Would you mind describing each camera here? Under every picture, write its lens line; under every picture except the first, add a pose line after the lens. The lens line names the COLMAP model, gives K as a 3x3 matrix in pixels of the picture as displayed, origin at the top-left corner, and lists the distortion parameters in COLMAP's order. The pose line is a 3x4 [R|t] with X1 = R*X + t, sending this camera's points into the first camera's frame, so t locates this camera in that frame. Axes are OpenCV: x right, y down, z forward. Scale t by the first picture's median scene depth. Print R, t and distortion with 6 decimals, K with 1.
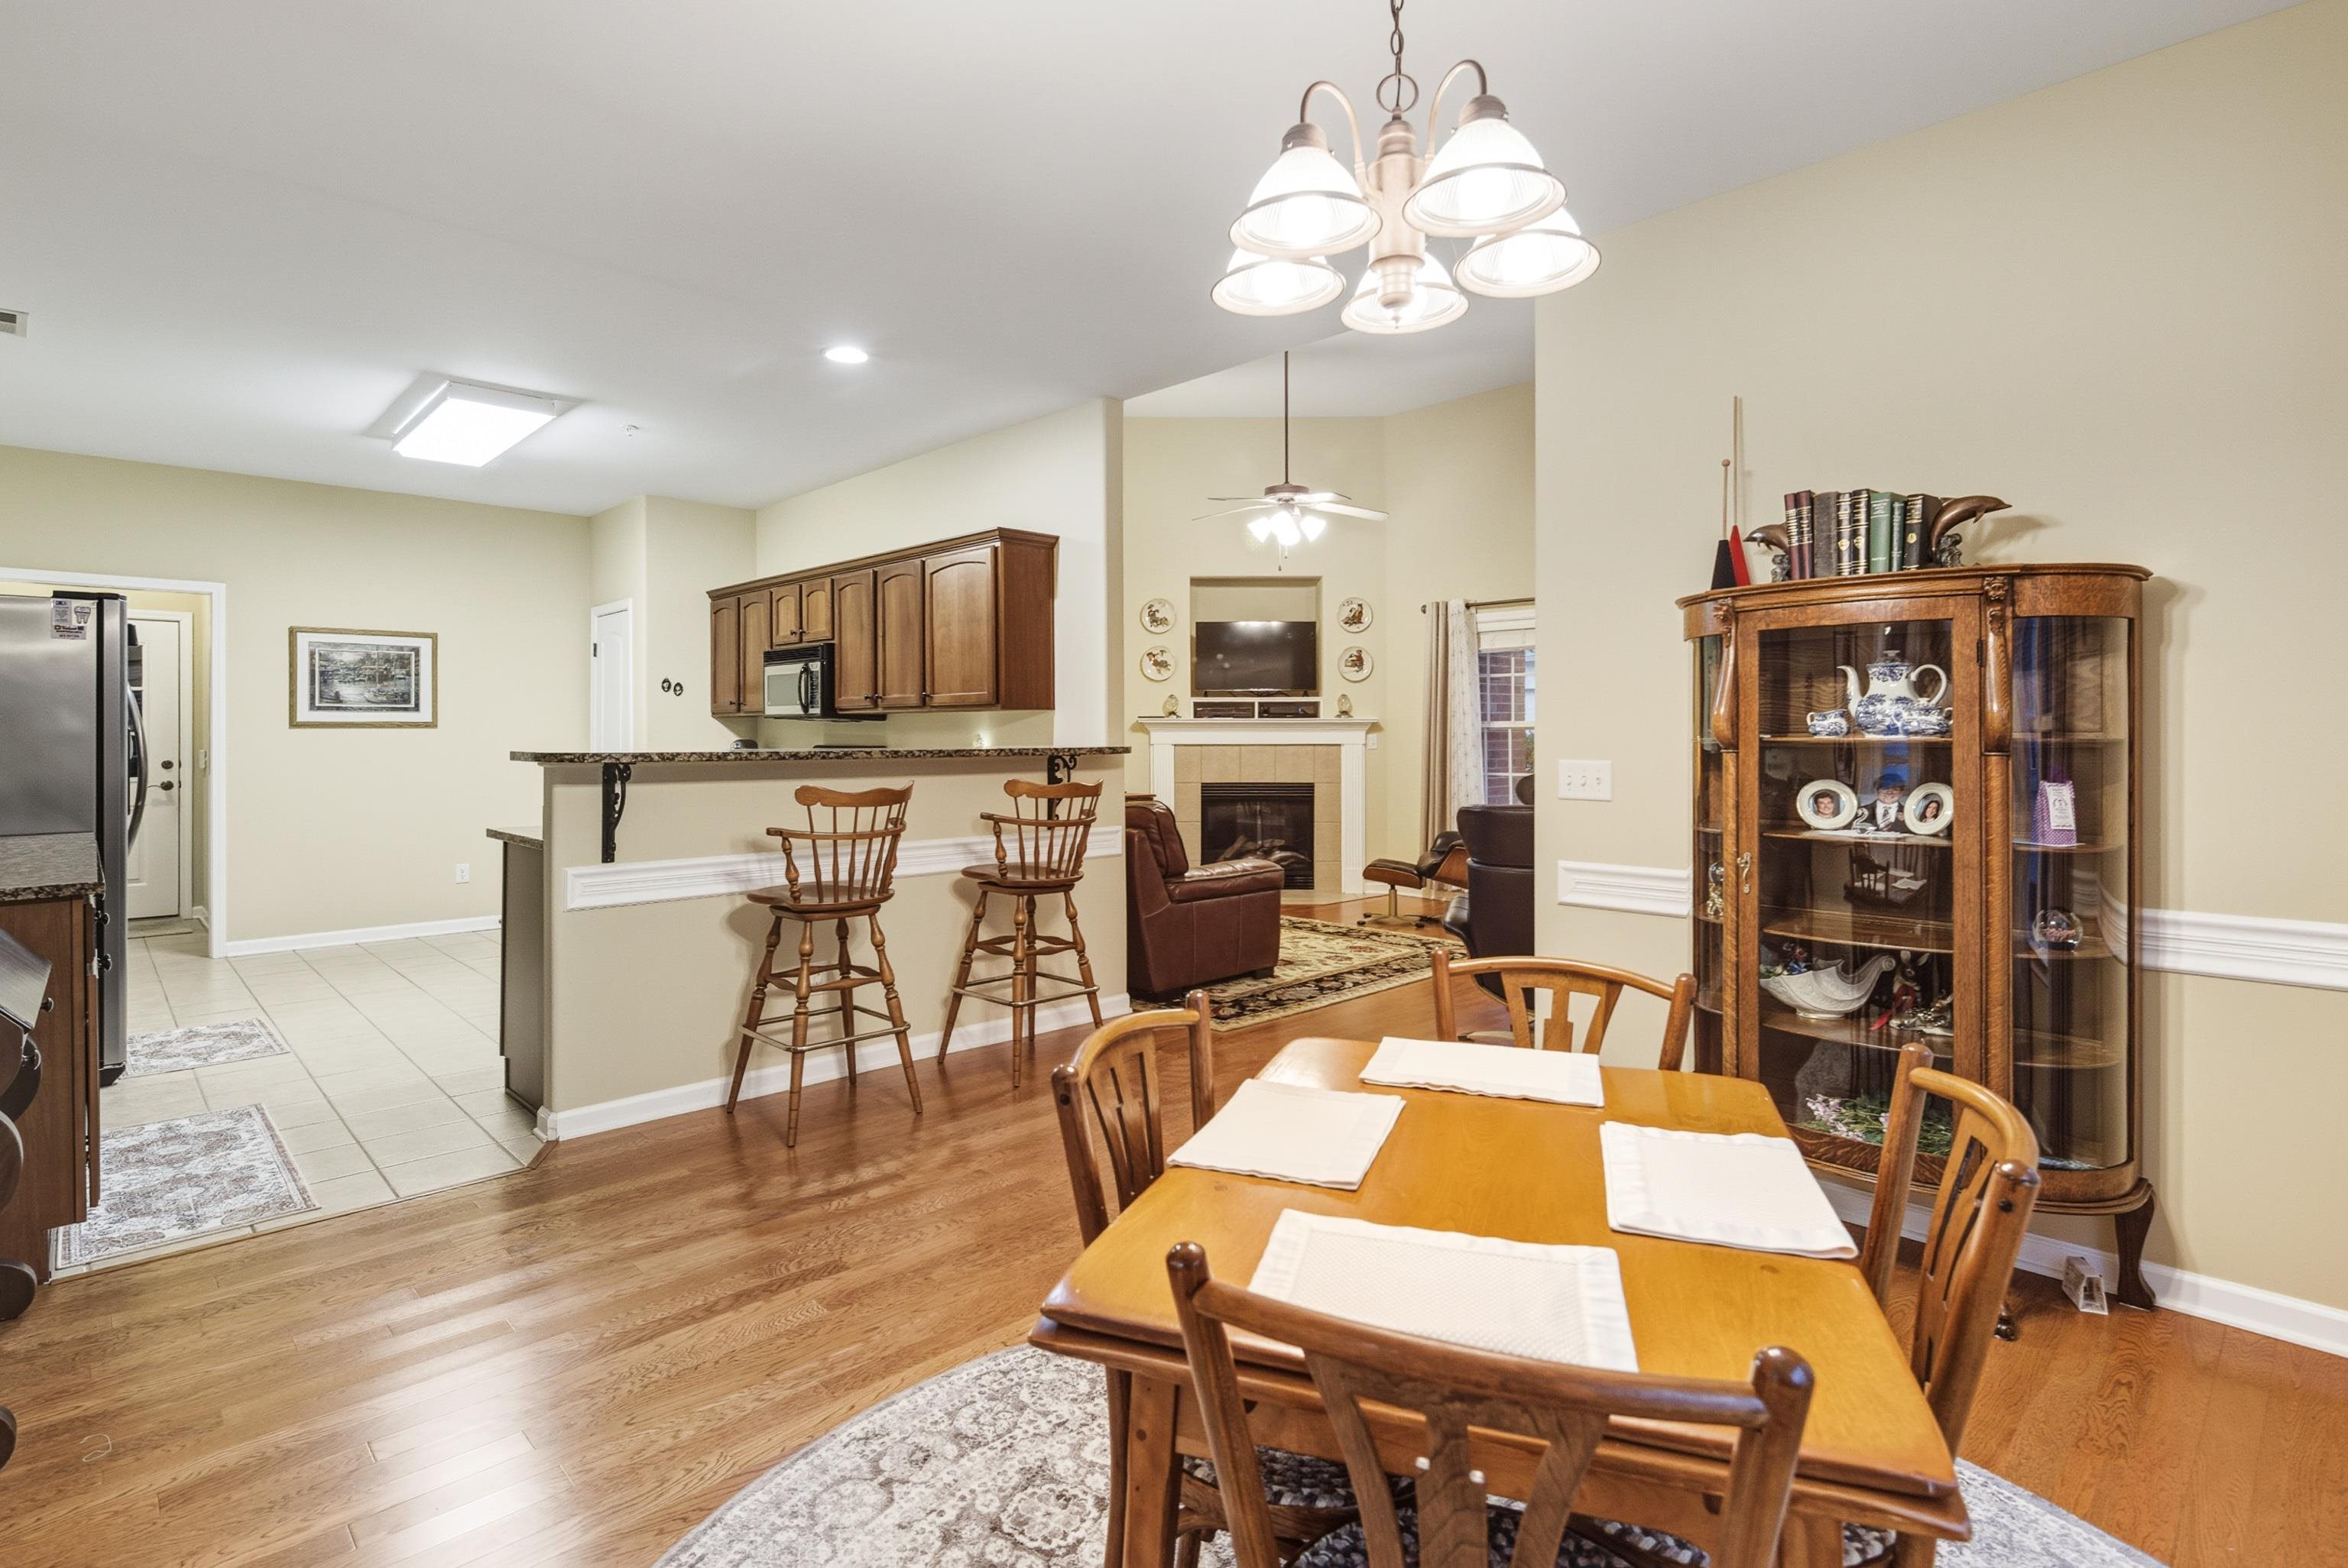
lens RADIAL K [[1139.3, 0, 1172.2], [0, 1139.3, 731.0], [0, 0, 1]] dist [-0.013248, -0.000107]
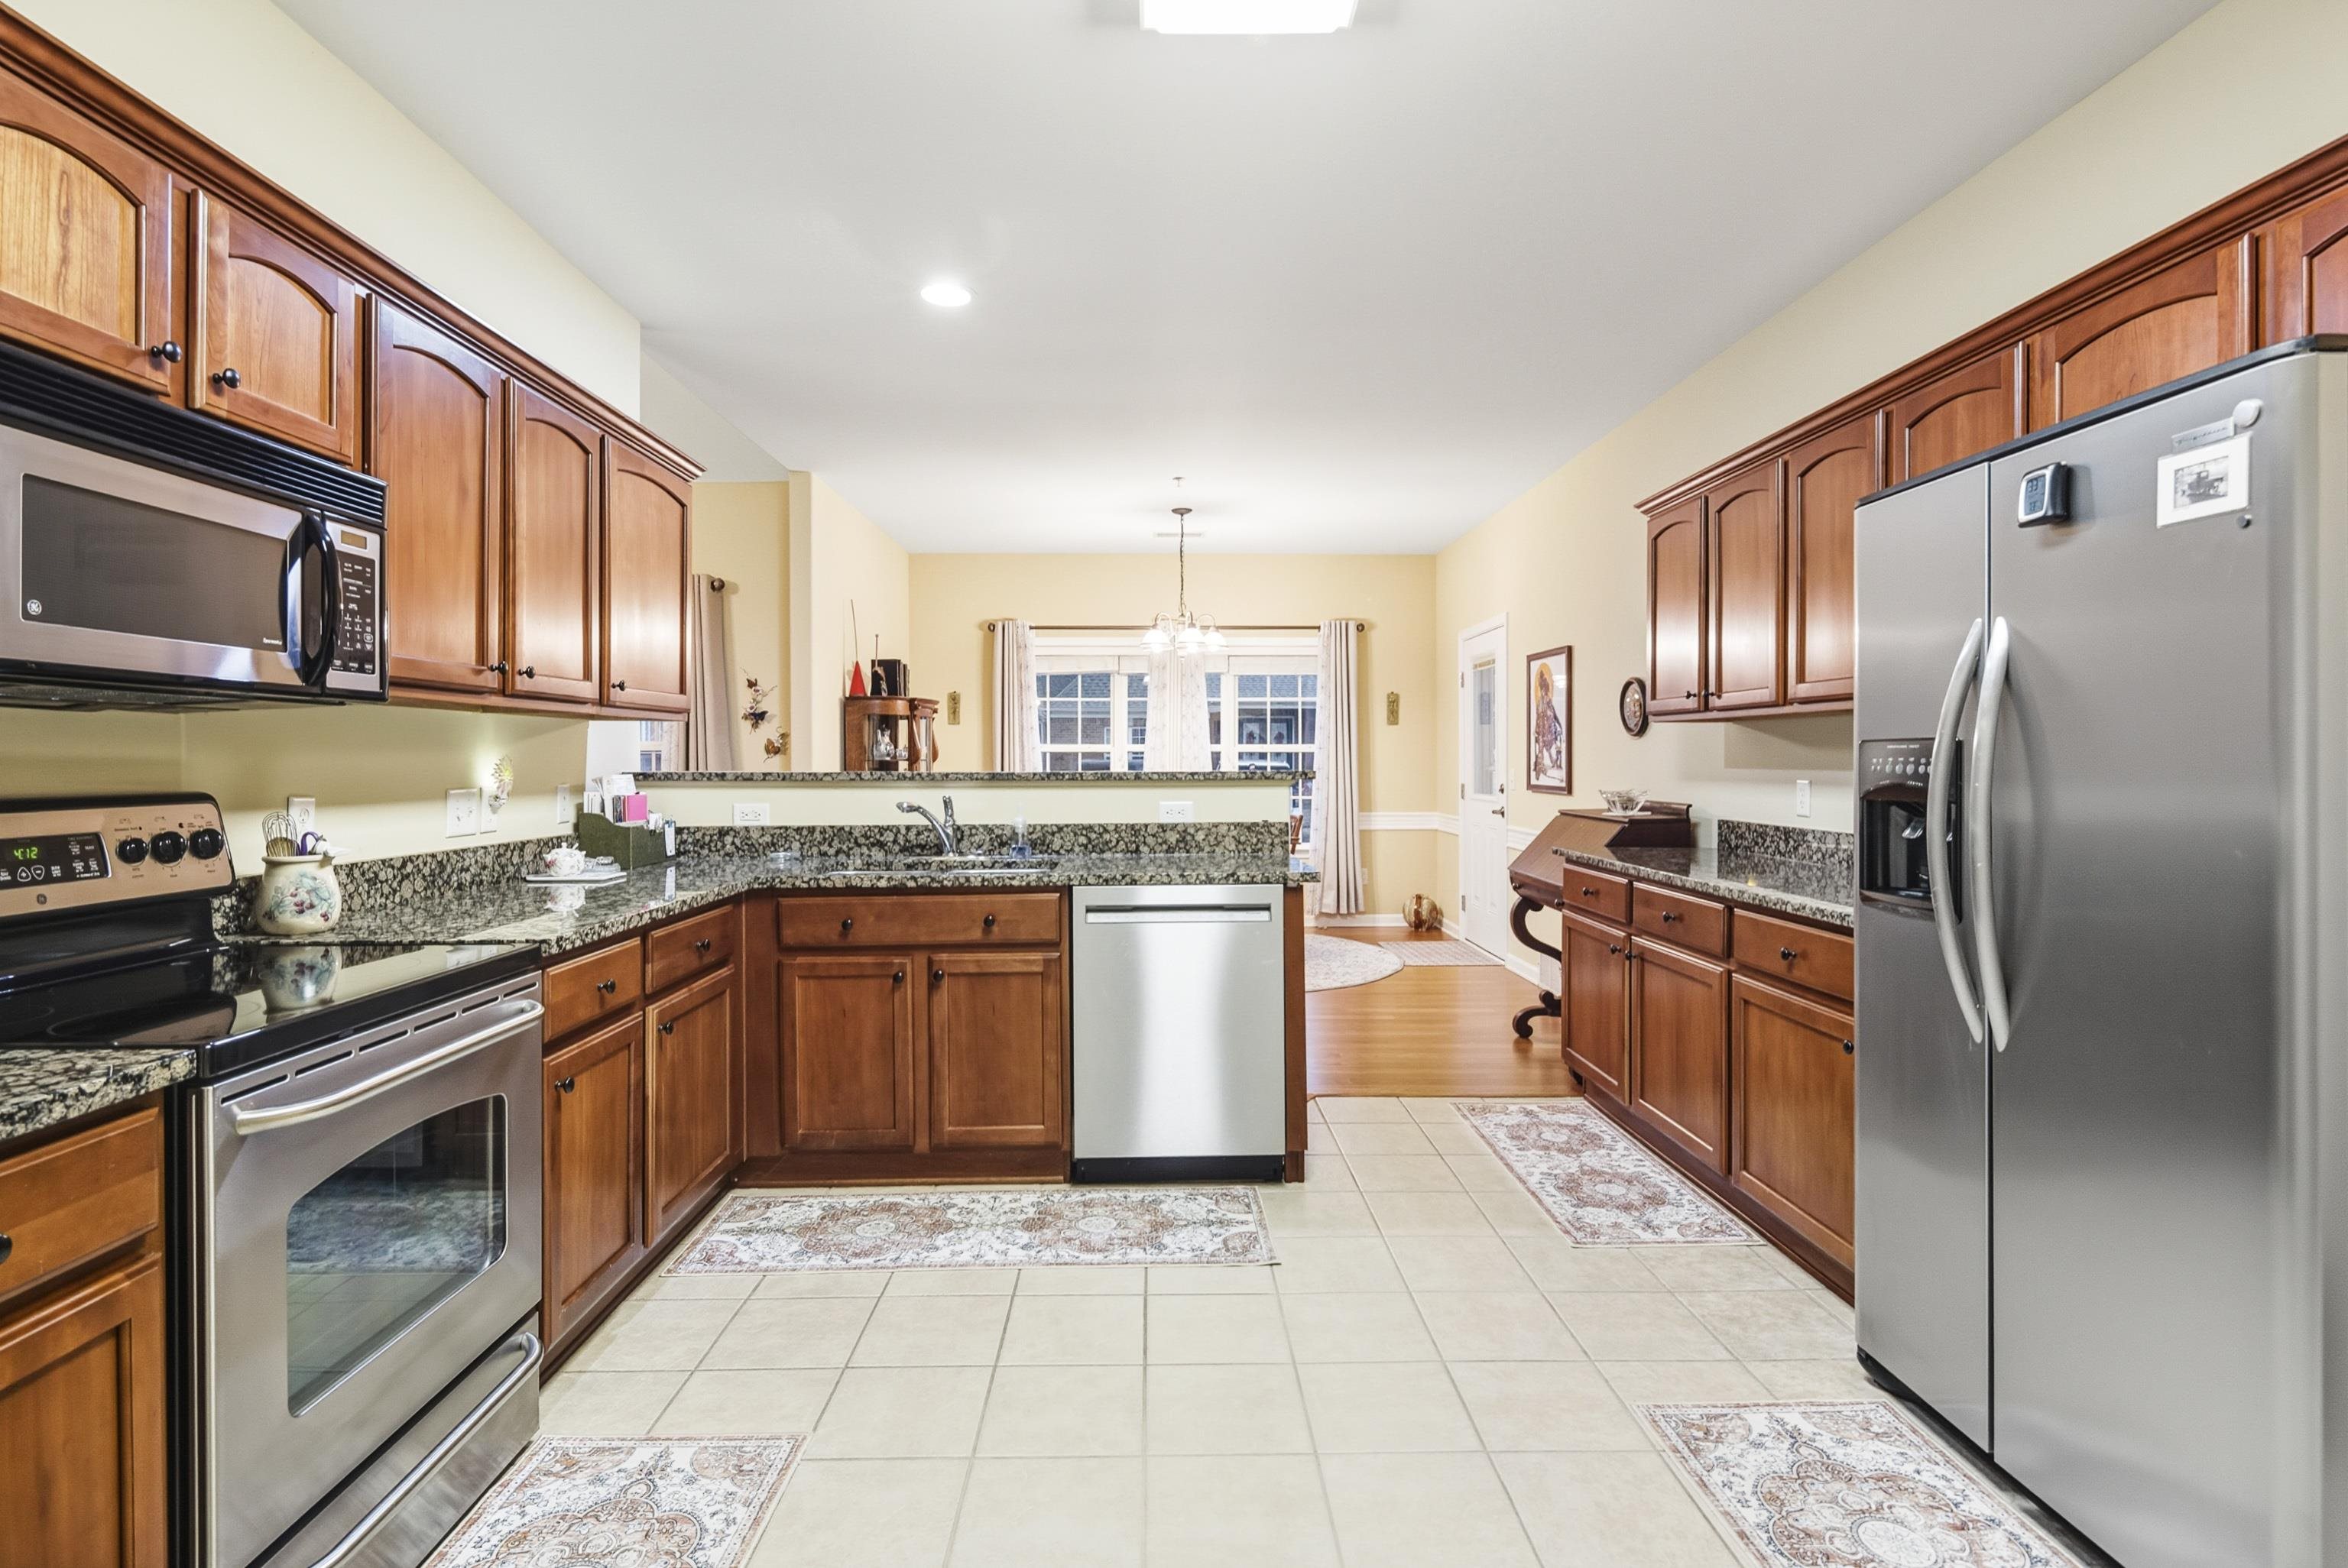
lens RADIAL K [[1135.3, 0, 1168.2], [0, 1135.3, 767.0], [0, 0, 1]] dist [0.000245, 0.000120]
pose [[-0.727566, -0.004607, 0.686022, -0.587296], [-0.001378, 0.999985, 0.005254, 0.004257], [-0.686036, 0.002878, -0.727561, 0.902590]]
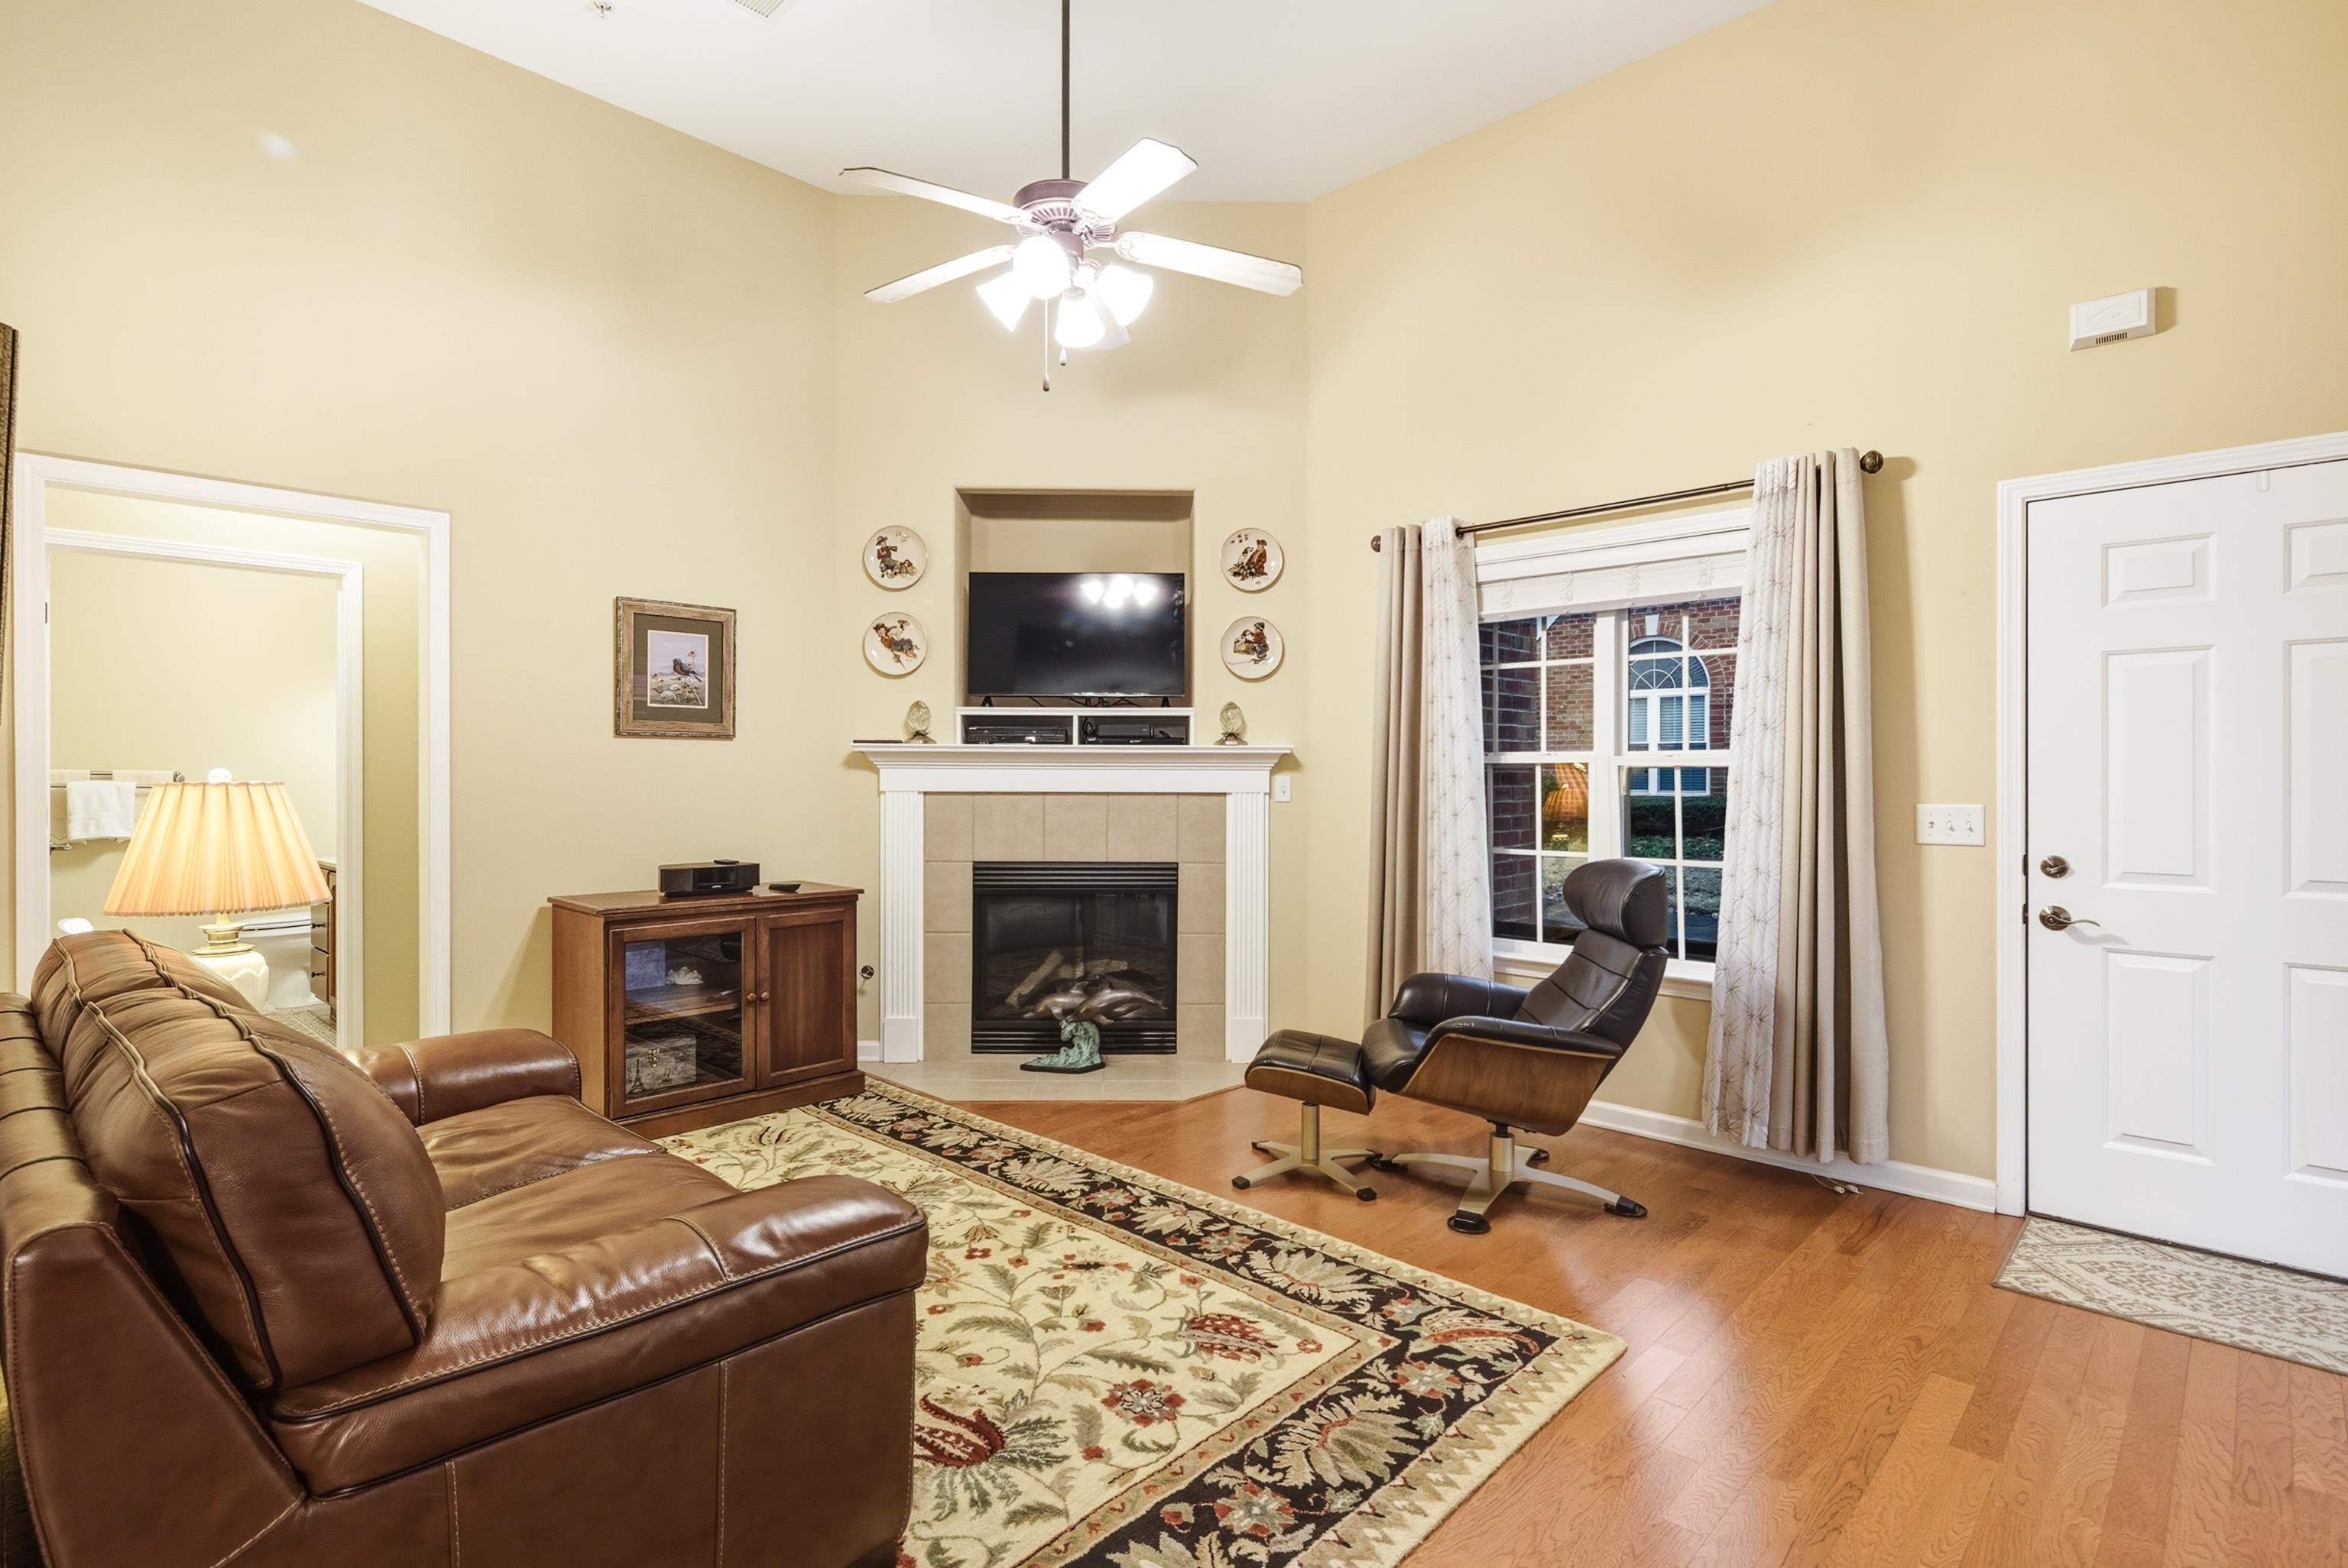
lens RADIAL K [[1135.3, 0, 1168.2], [0, 1135.3, 767.0], [0, 0, 1]] dist [0.000245, 0.000120]
pose [[0.999144, 0.004908, 0.041081, 0.117752], [-0.004857, 0.999987, -0.001348, 0.000067], [-0.041087, 0.001147, 0.999155, 0.544128]]
